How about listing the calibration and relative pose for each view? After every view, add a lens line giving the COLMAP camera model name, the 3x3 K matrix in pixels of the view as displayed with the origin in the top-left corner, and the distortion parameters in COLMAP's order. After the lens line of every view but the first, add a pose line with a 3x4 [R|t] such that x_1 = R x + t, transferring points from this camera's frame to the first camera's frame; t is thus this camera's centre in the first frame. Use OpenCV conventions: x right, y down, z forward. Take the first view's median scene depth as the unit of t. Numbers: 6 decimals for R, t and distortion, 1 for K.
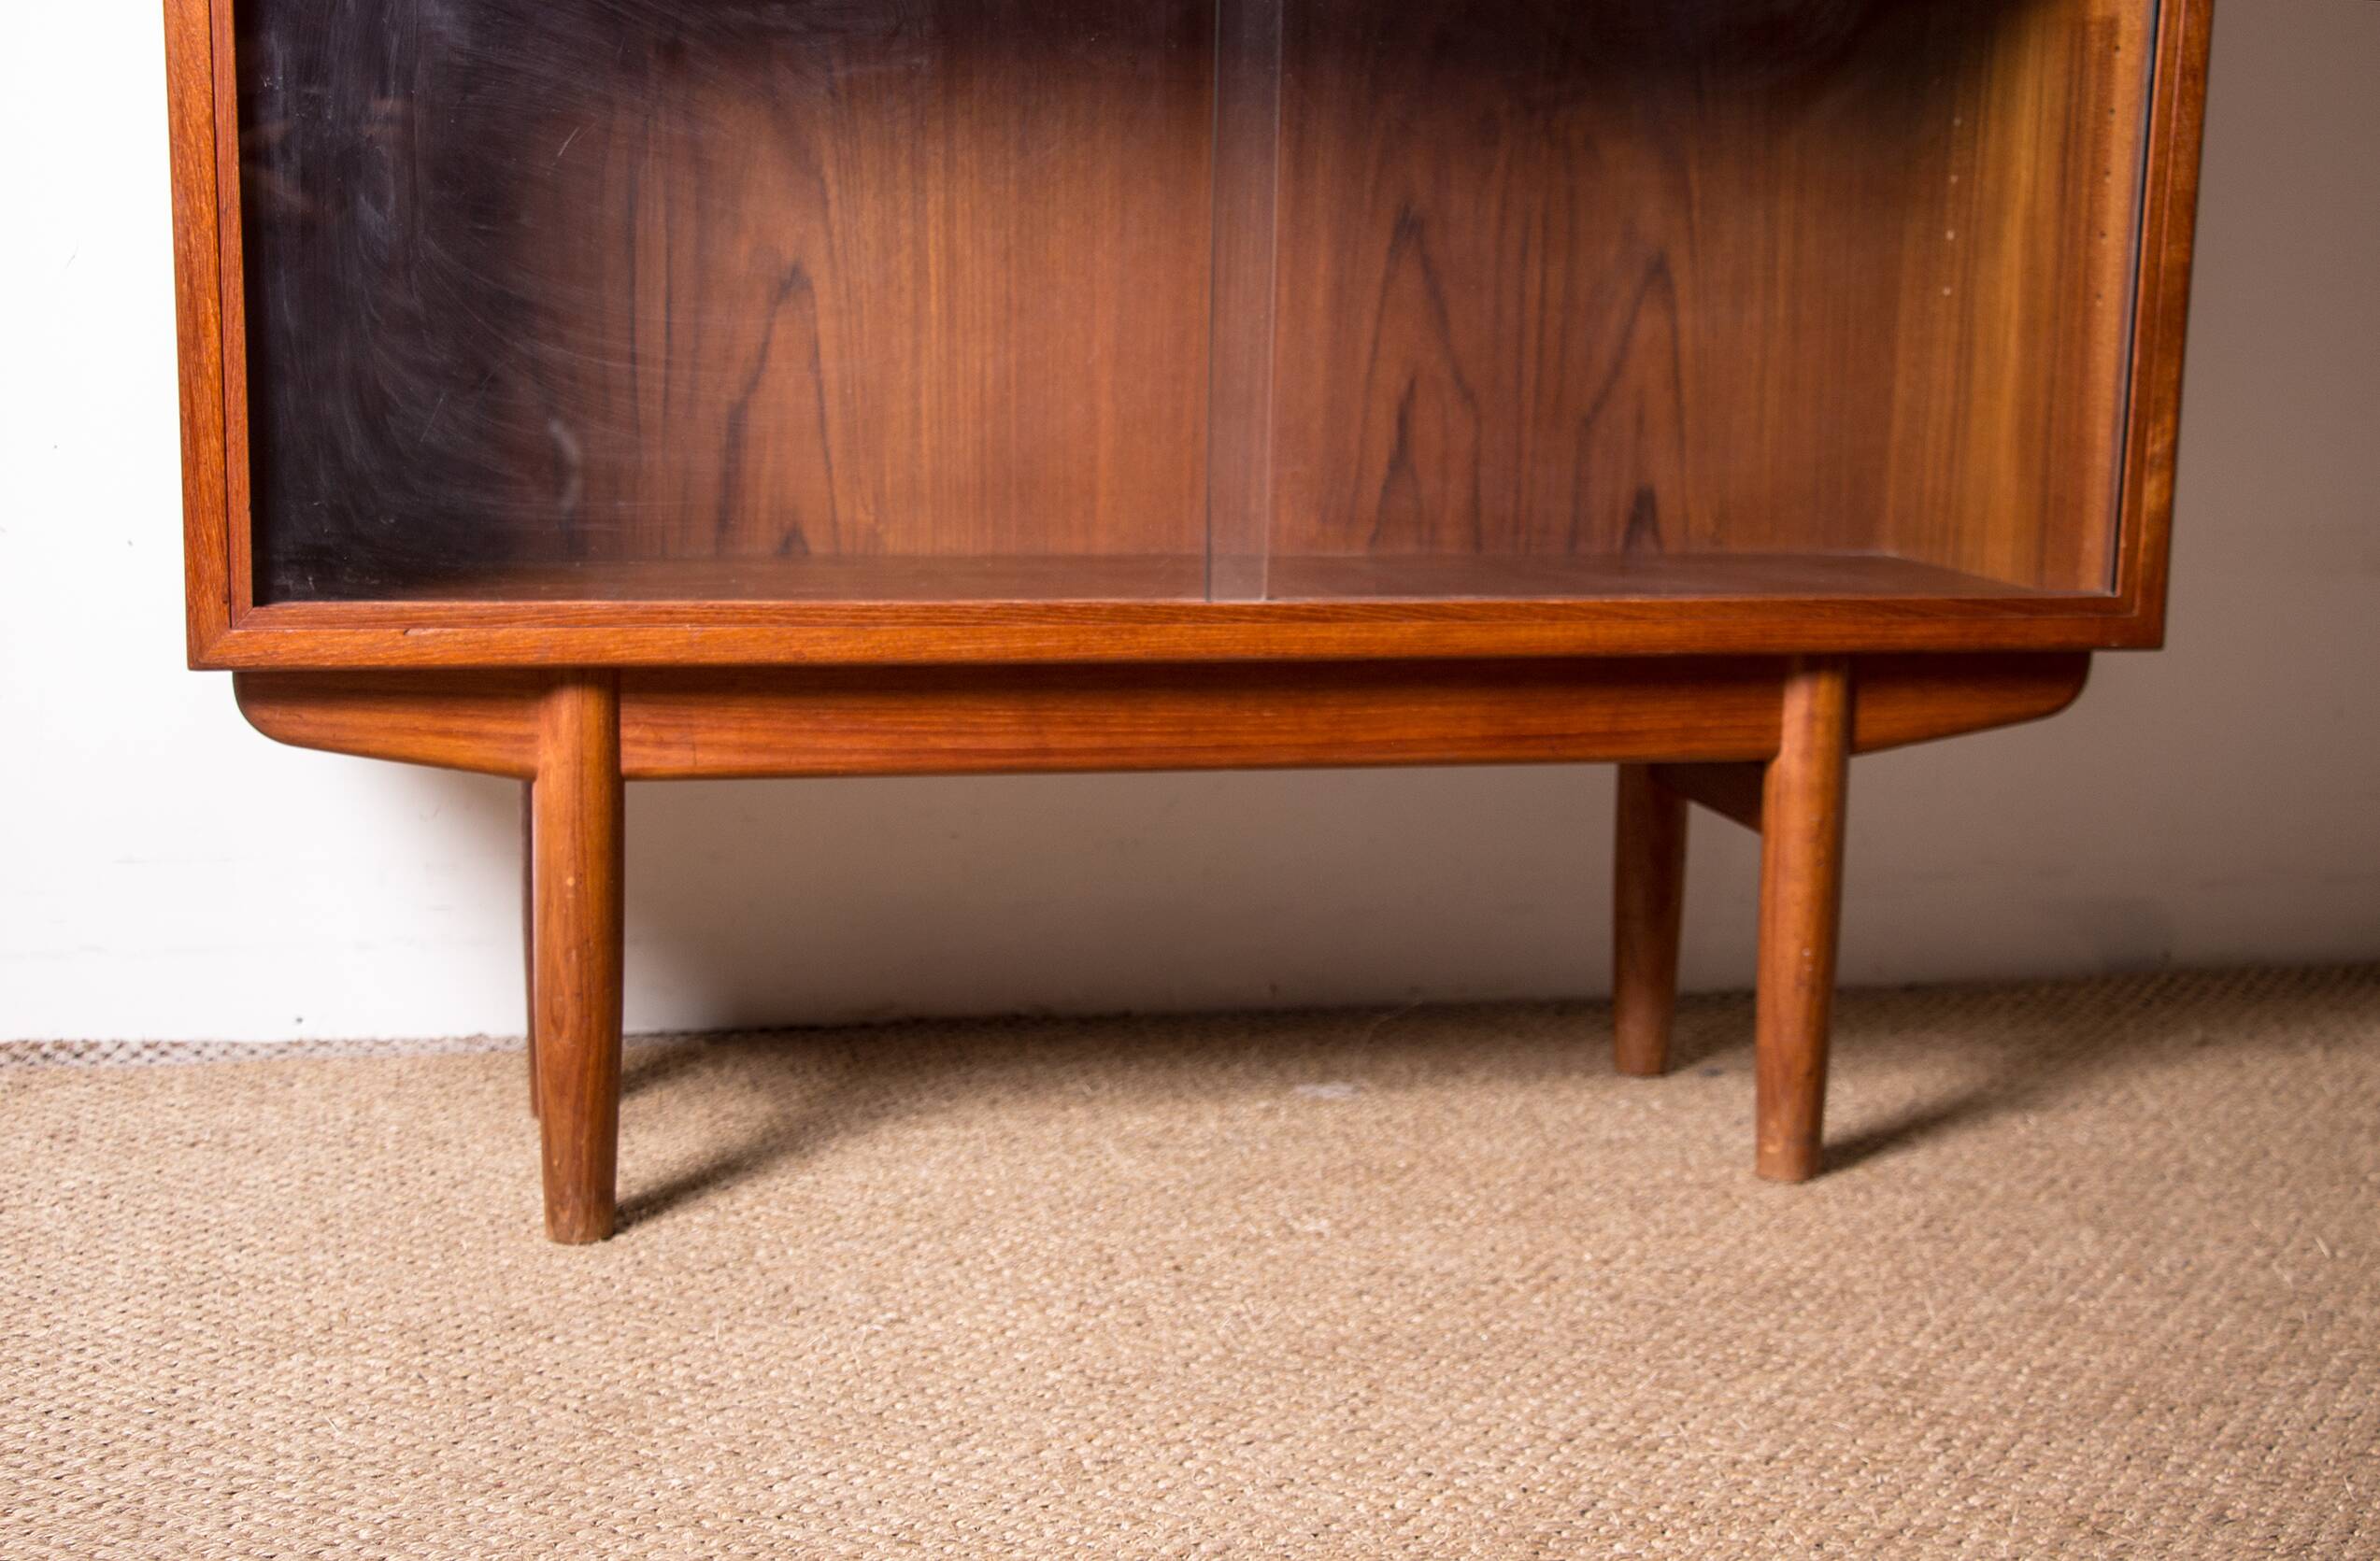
lens RADIAL K [[3534.1, 0, 1211.4], [0, 3534.1, 804.9], [0, 0, 1]] dist [0.019378, 0.424508]
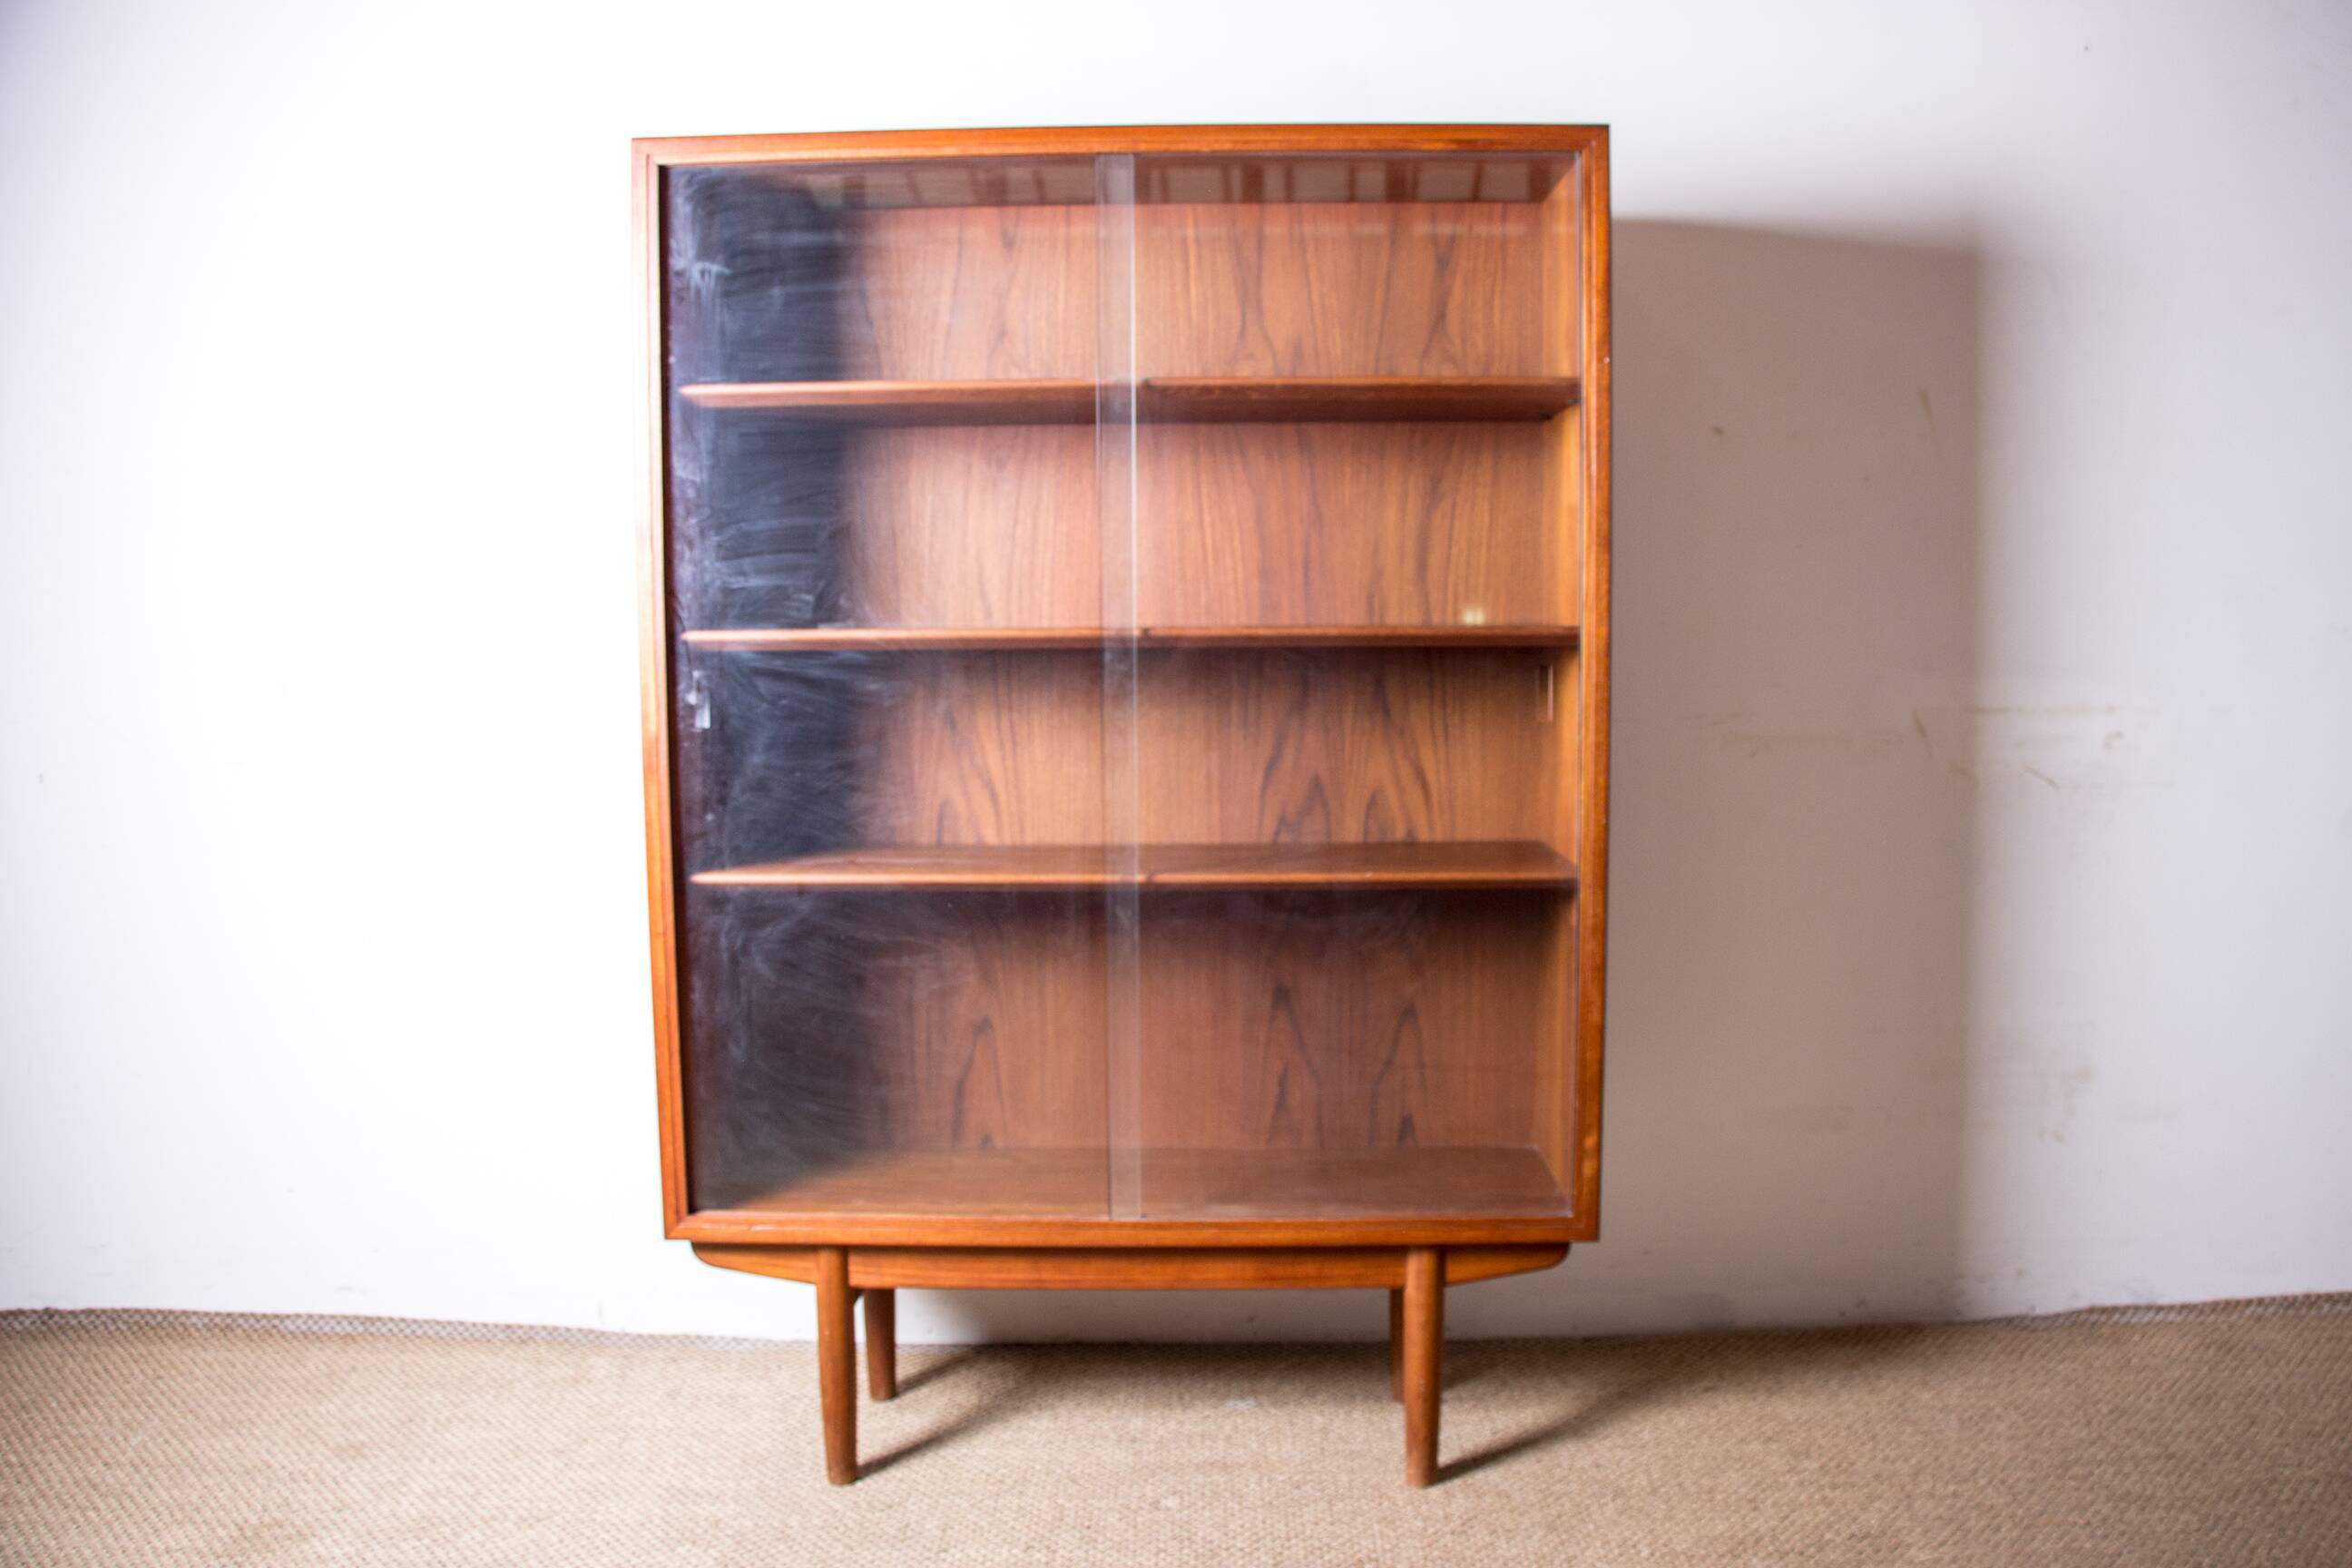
lens RADIAL K [[1918.1, 0, 1200.7], [0, 1918.1, 795.5], [0, 0, 1]] dist [-0.188564, 0.148520]
pose [[0.967403, -0.004687, -0.253199, 0.341951], [-0.015056, 0.996996, -0.075980, -0.224813], [0.252794, 0.077315, 0.964426, -0.114859]]
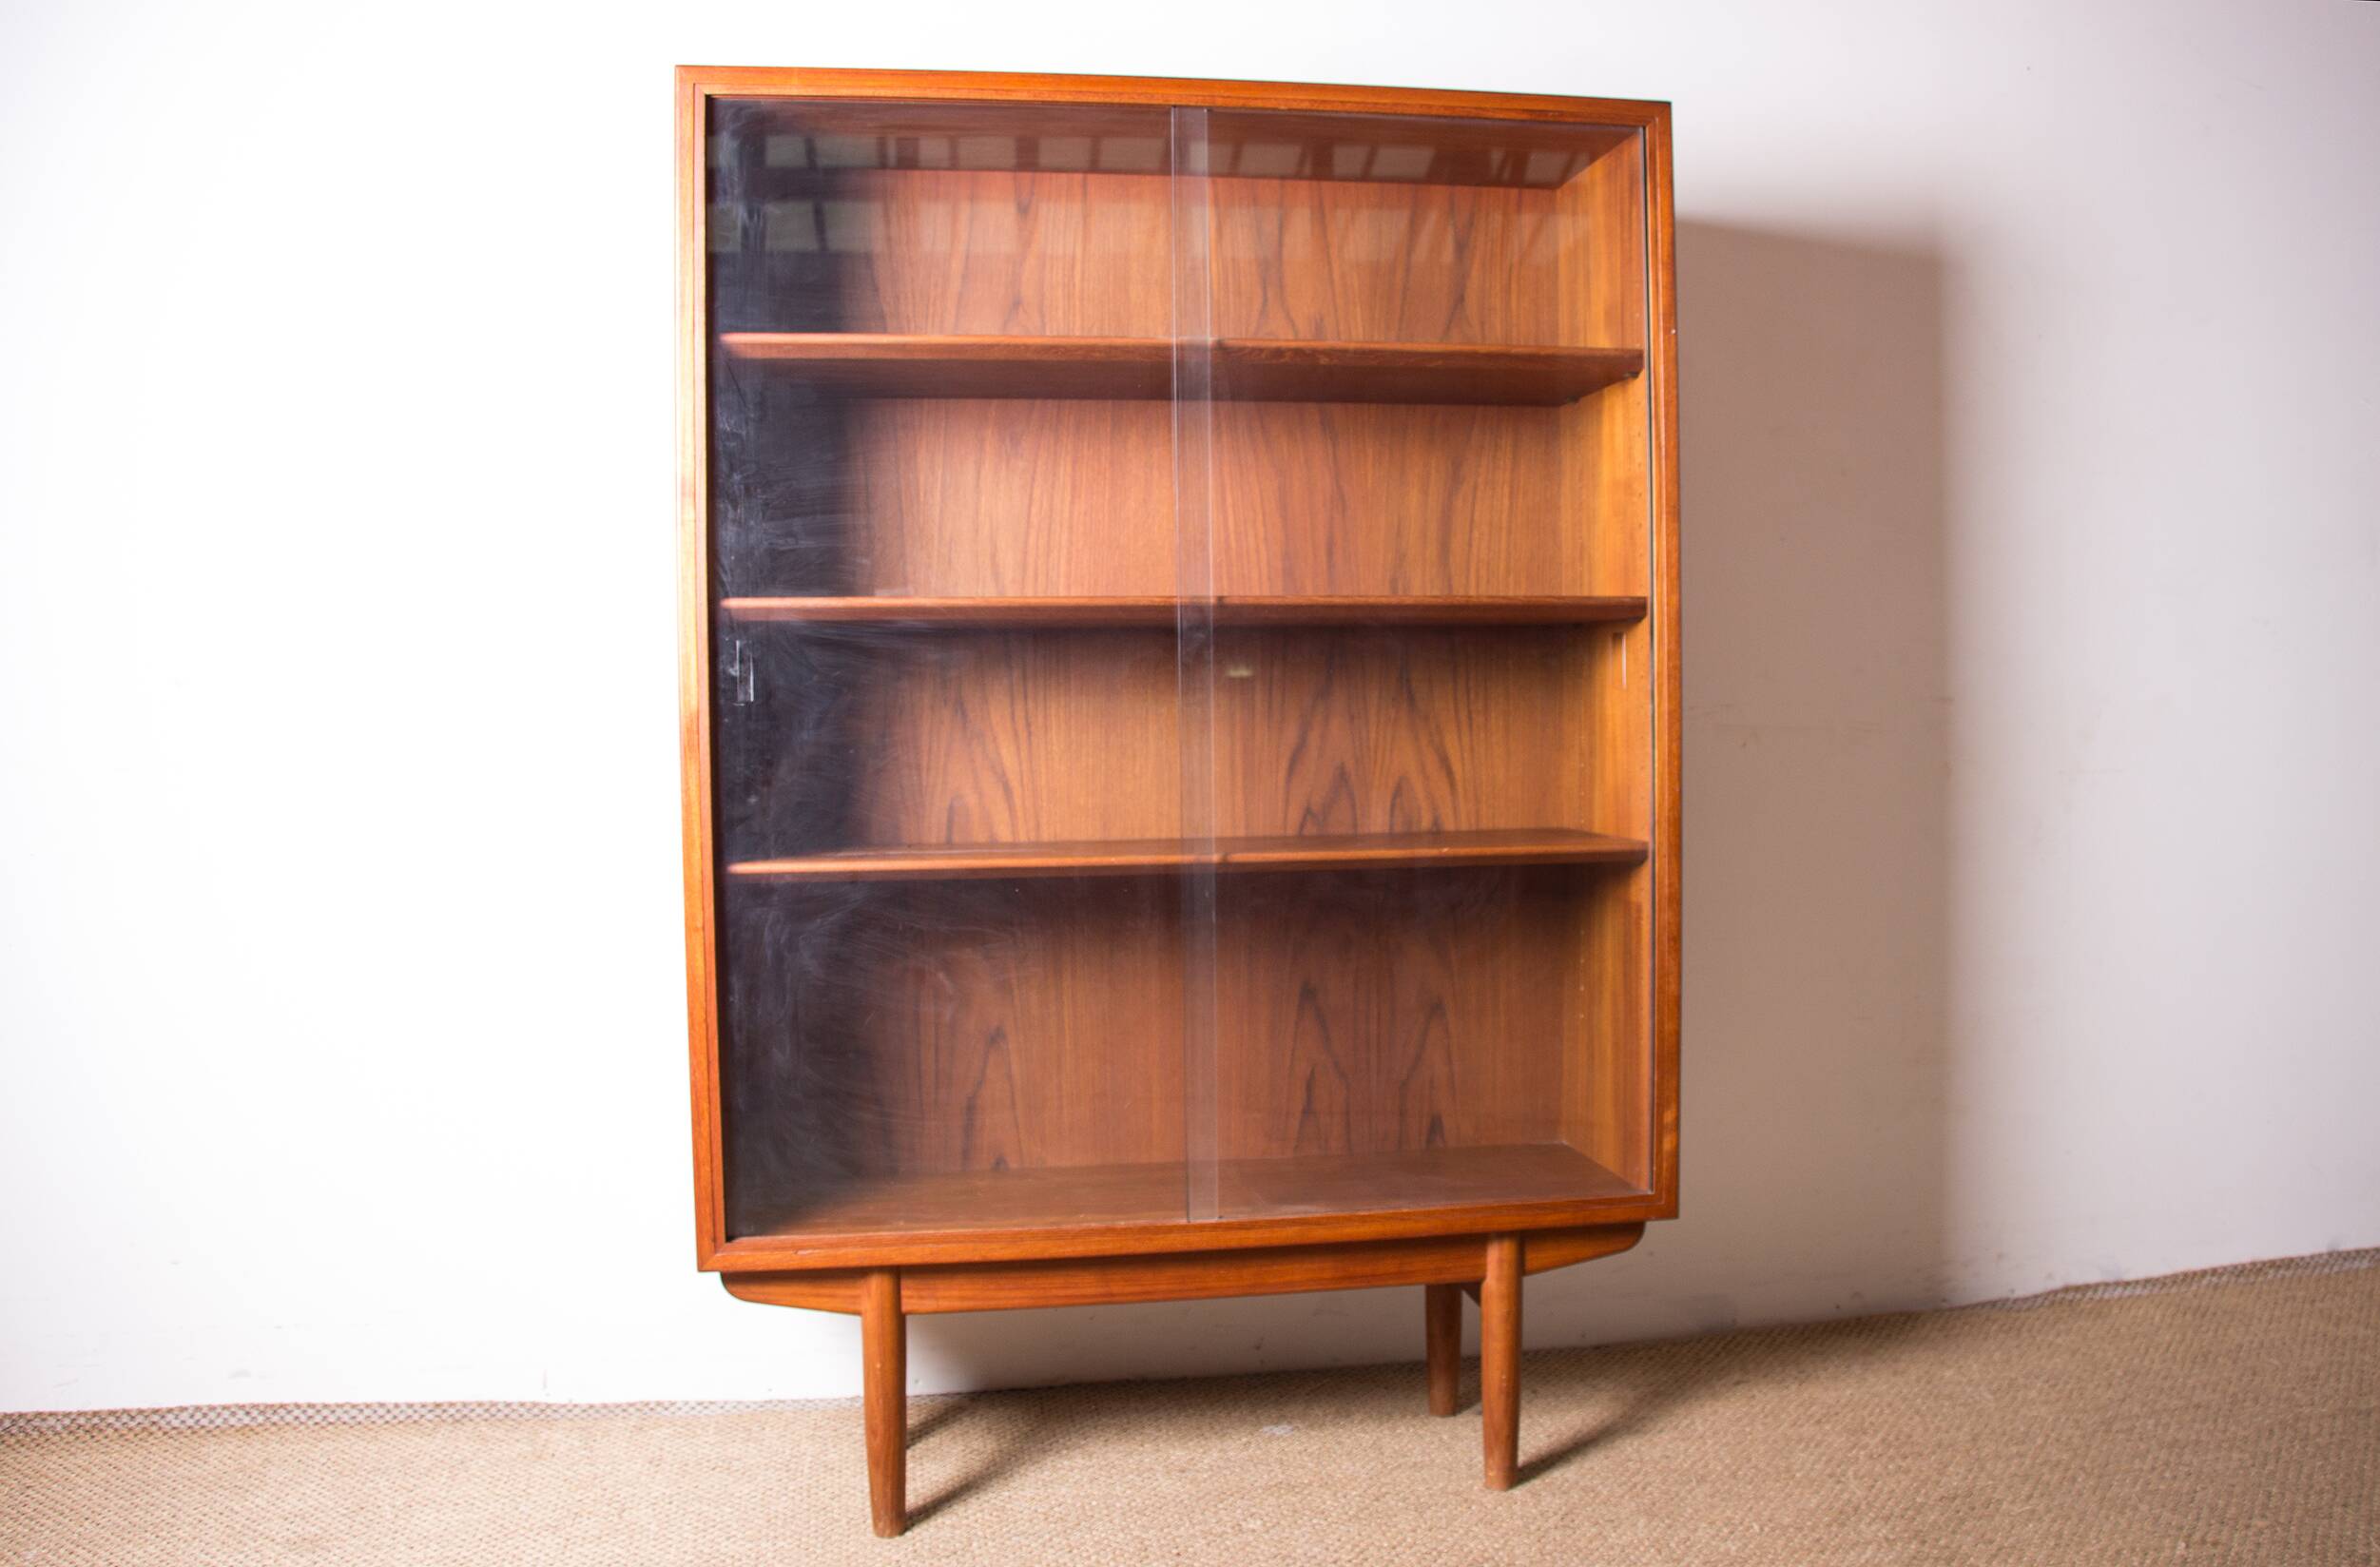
lens RADIAL K [[2015.4, 0, 1195.8], [0, 2015.4, 796.0], [0, 0, 1]] dist [-0.188944, 0.147491]
pose [[0.996187, -0.031007, -0.081549, 0.103104], [0.020441, 0.991648, -0.127345, -0.151824], [0.084817, 0.125193, 0.988500, -0.155826]]
